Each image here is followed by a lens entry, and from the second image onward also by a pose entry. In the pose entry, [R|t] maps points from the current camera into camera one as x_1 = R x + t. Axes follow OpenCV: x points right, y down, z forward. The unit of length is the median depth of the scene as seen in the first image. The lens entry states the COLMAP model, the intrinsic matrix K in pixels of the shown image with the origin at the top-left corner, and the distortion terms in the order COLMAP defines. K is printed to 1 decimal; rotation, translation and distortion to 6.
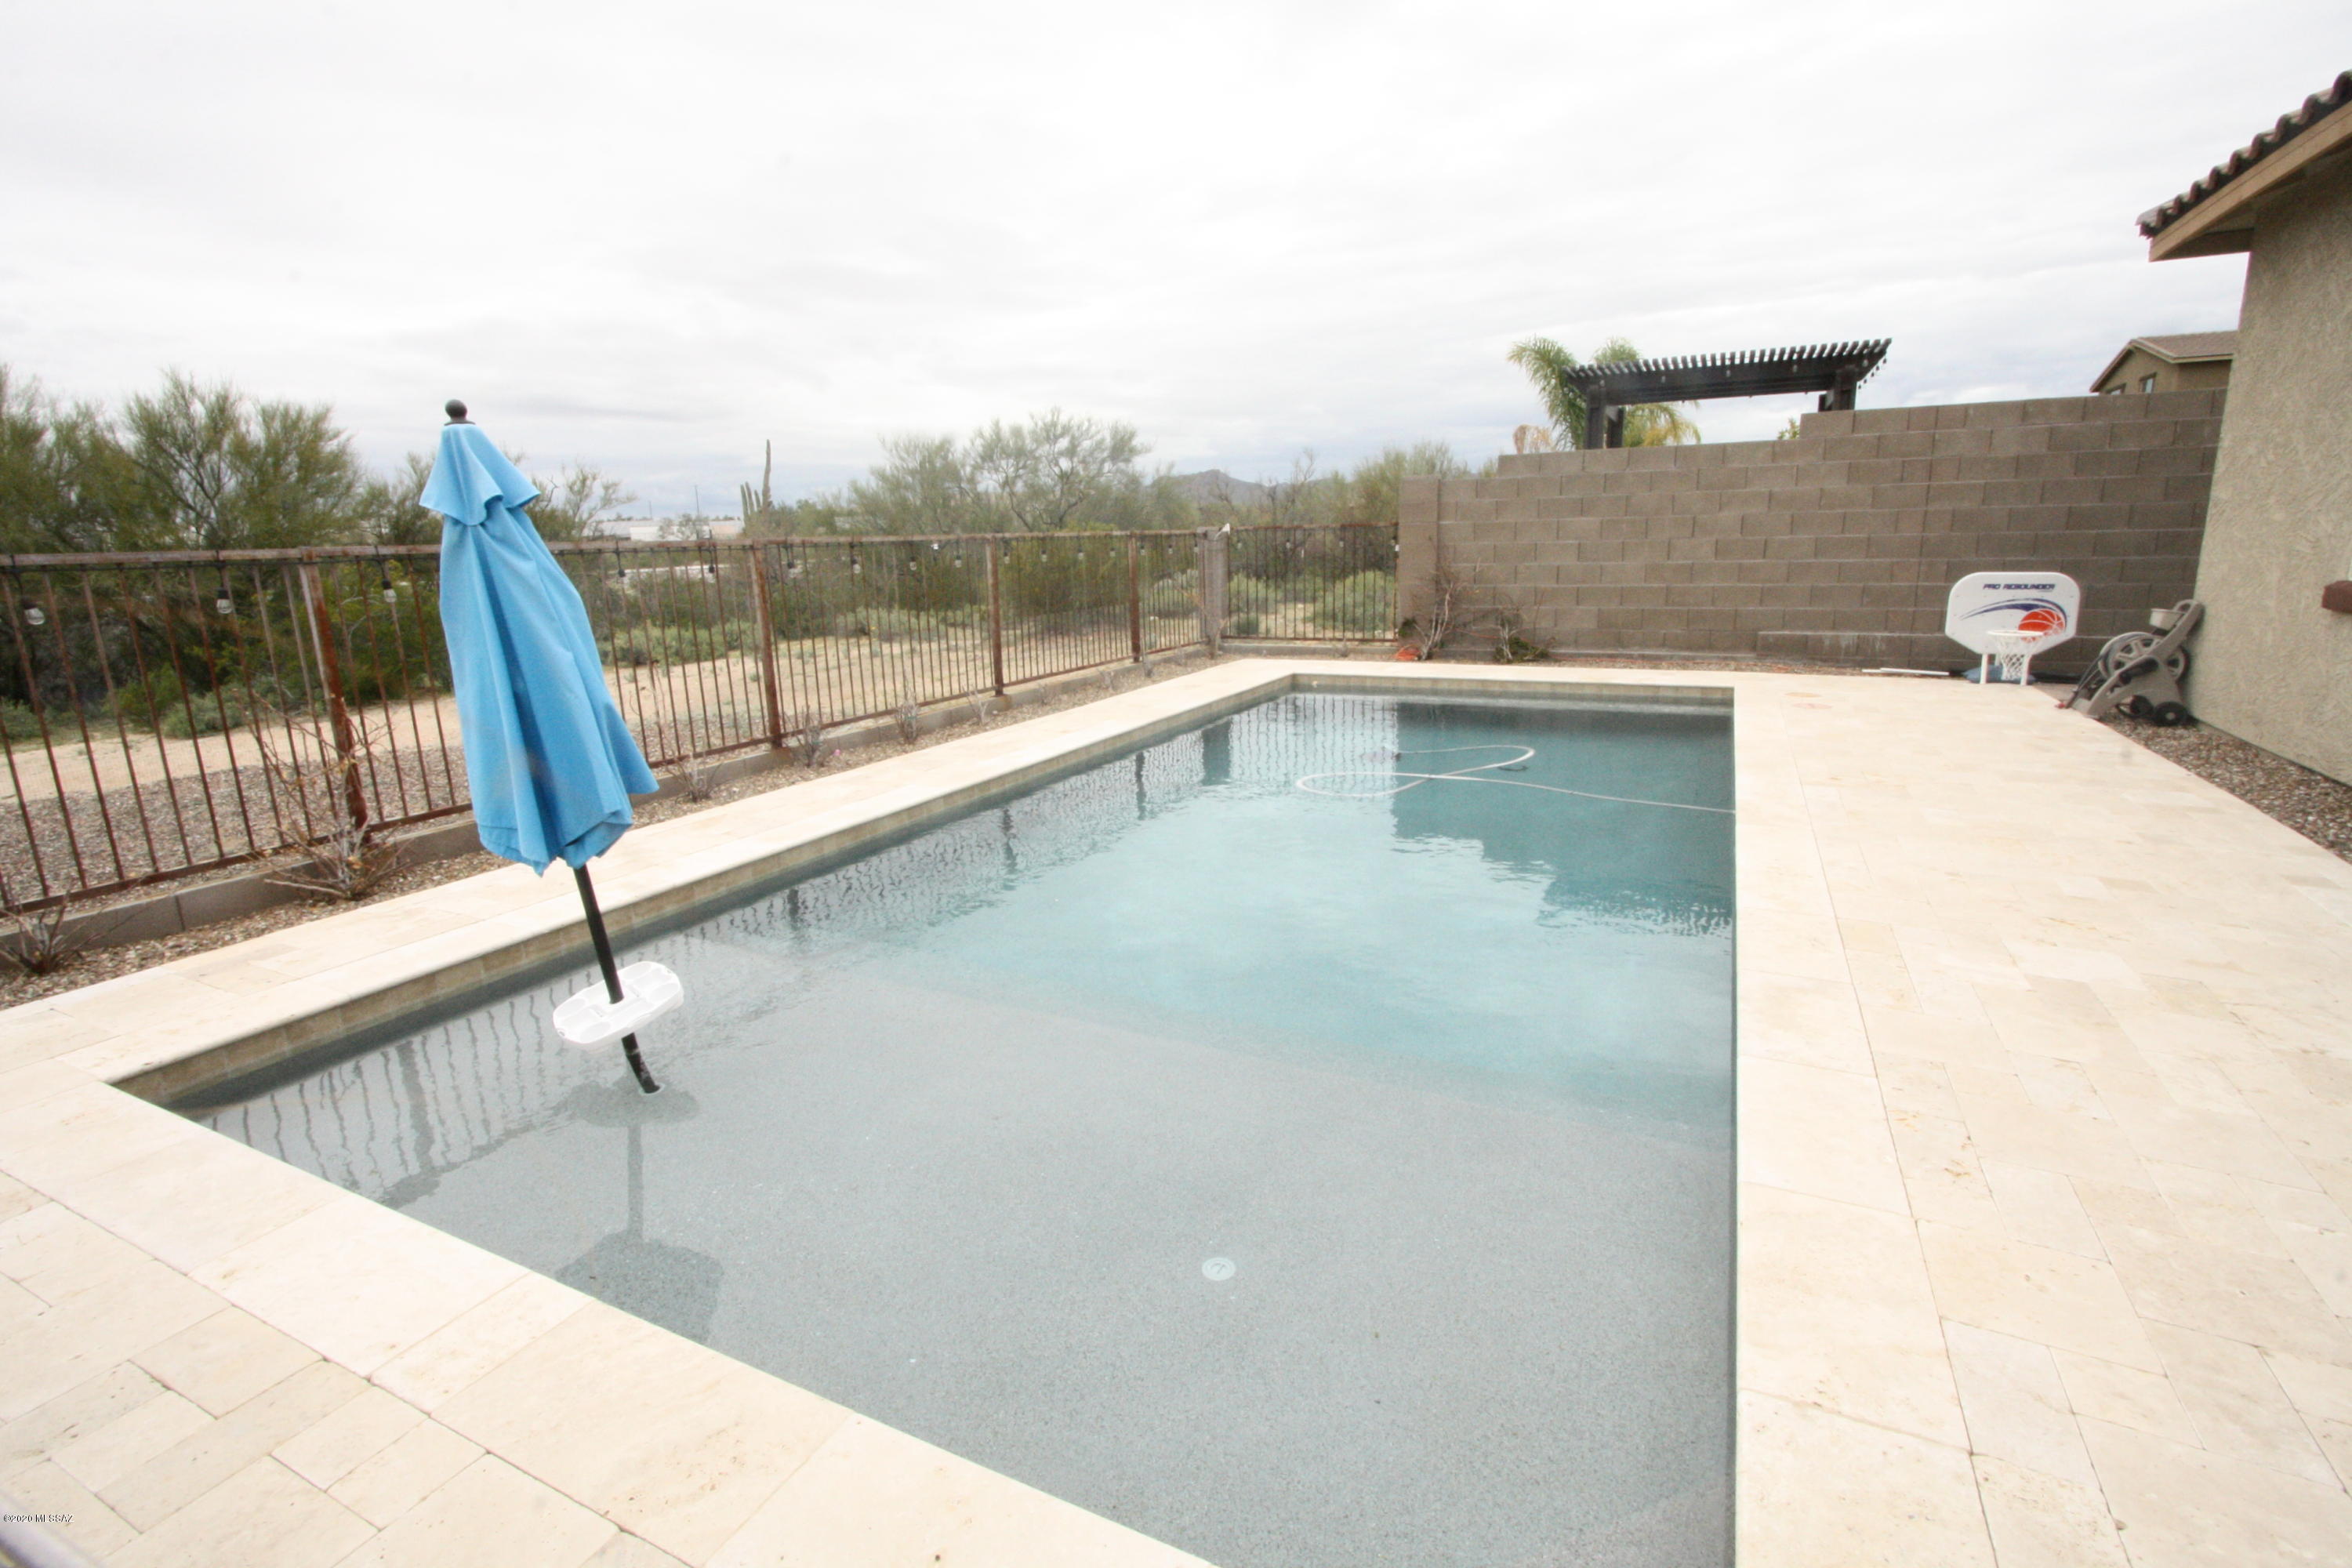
lens RADIAL K [[1096.6, 0, 1167.4], [0, 1096.6, 791.1], [0, 0, 1]] dist [-0.019100, -0.000190]
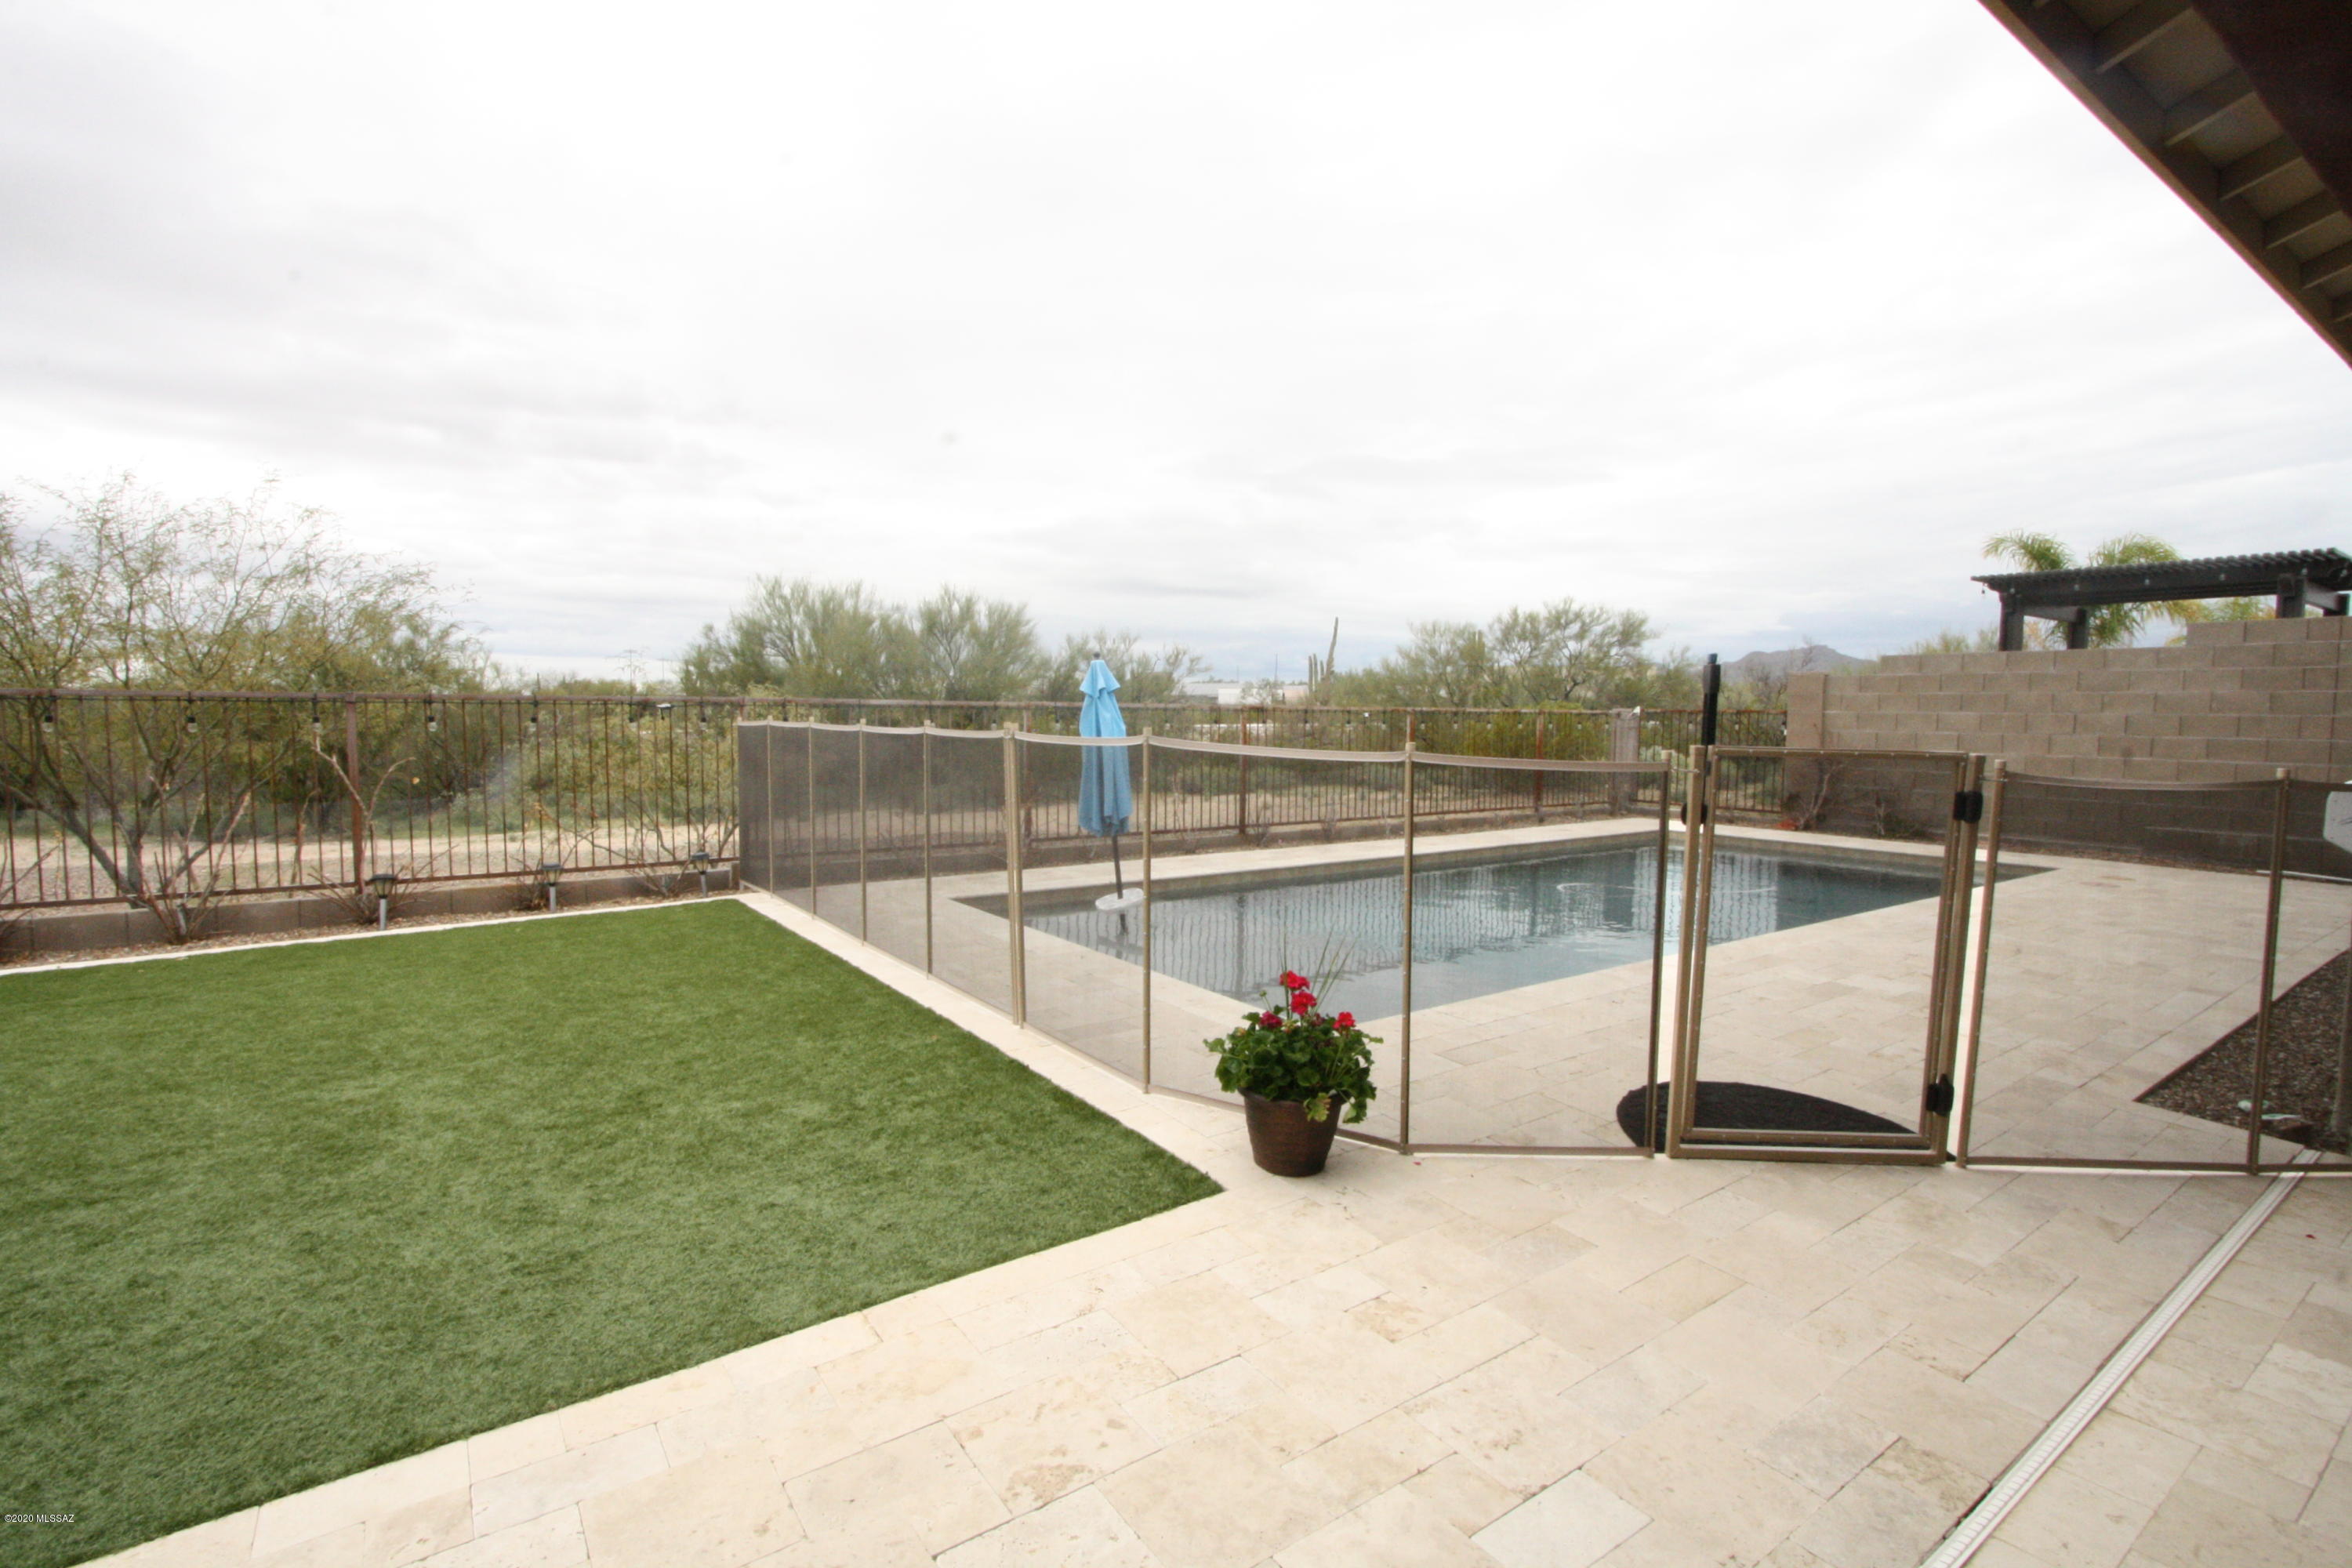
lens RADIAL K [[1096.6, 0, 1173.9], [0, 1096.6, 793.6], [0, 0, 1]] dist [-0.019100, -0.000190]
pose [[0.882239, 0.072505, -0.465186, 0.126366], [-0.140314, 0.983661, -0.112794, 0.041798], [0.449407, 0.164783, 0.877997, -0.195205]]
